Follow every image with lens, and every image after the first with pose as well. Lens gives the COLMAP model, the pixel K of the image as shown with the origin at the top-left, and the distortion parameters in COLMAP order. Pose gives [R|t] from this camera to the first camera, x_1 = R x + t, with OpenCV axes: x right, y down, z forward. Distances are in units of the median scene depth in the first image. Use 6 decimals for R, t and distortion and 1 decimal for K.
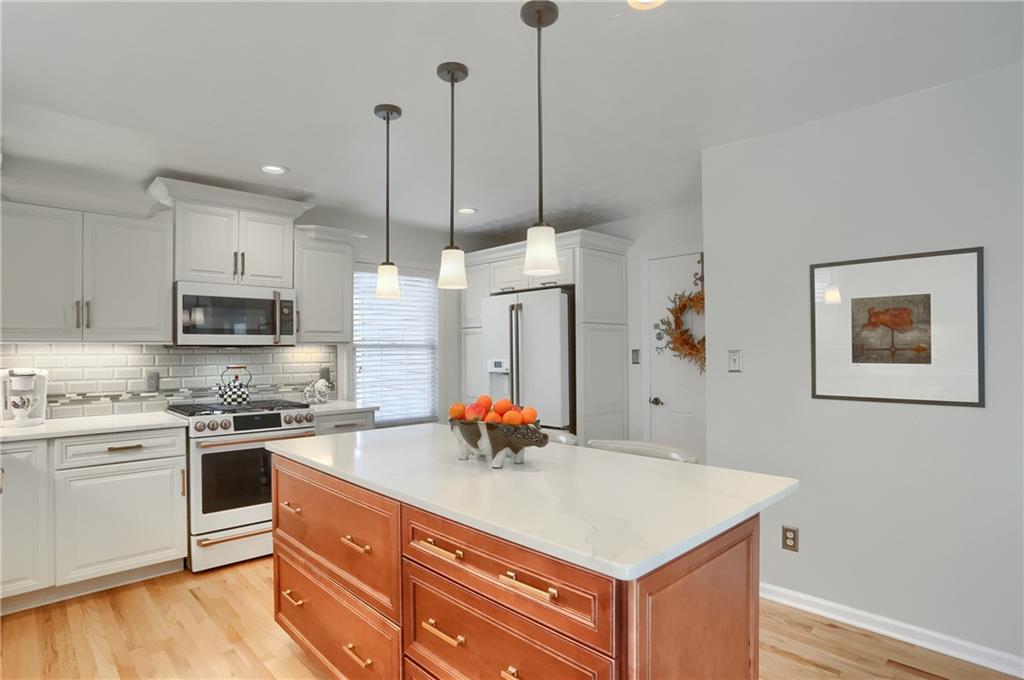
lens RADIAL K [[535.9, 0, 514.4], [0, 535.9, 338.0], [0, 0, 1]] dist [-0.037732, 0.008408]
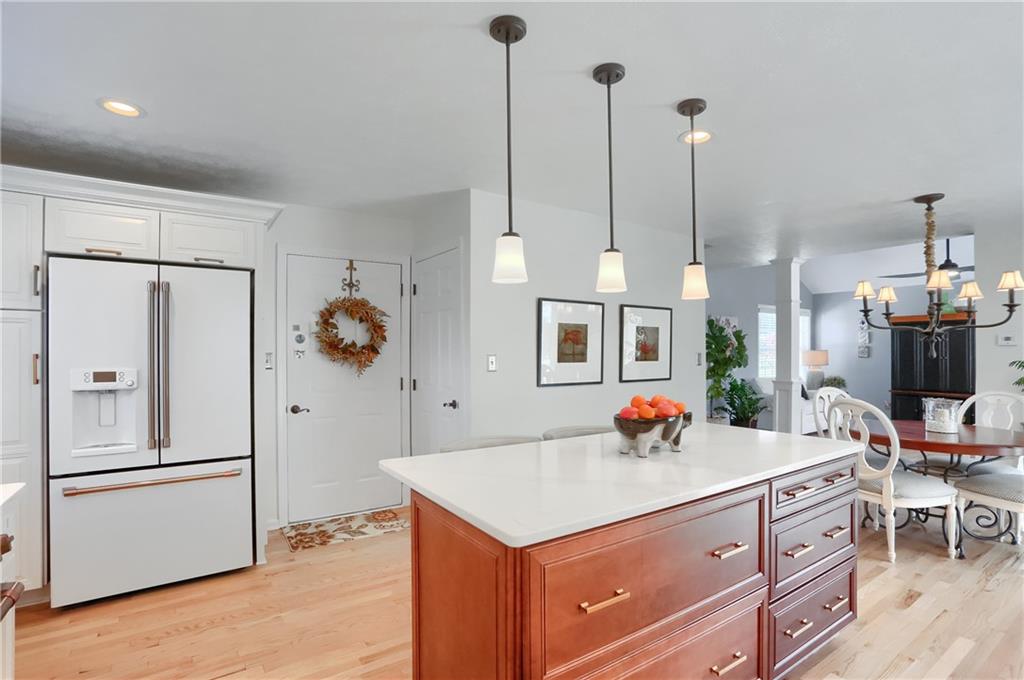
lens RADIAL K [[509.7, 0, 475.7], [0, 509.7, 346.0], [0, 0, 1]] dist [-0.028417, 0.002649]
pose [[0.197925, 0.016788, 0.980073, -0.640853], [-0.024200, 0.999632, -0.012236, 0.015008], [-0.979918, -0.021296, 0.198259, 0.635793]]
